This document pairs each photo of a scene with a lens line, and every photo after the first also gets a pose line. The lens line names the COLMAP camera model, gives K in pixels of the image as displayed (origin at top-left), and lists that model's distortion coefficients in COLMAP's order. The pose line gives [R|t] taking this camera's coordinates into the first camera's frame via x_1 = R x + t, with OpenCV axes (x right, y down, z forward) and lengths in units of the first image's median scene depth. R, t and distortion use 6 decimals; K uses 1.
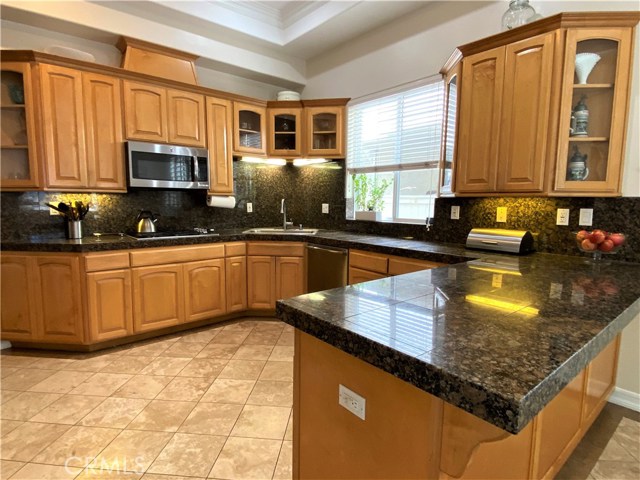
lens RADIAL K [[351.2, 0, 320.2], [0, 351.2, 239.8], [0, 0, 1]] dist [-0.003287, -0.007539]
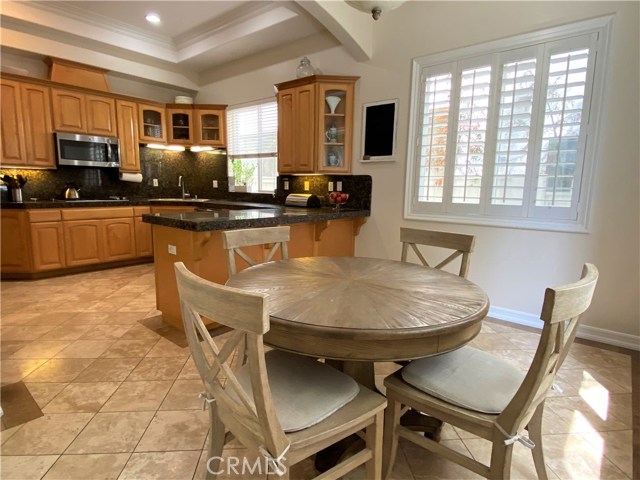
lens RADIAL K [[351.2, 0, 320.9], [0, 351.2, 239.5], [0, 0, 1]] dist [-0.003287, -0.007539]
pose [[0.984838, -0.014591, 0.172862, 0.242661], [0.007081, 0.999007, 0.043979, 0.092746], [-0.173333, -0.042088, 0.983964, -0.565873]]
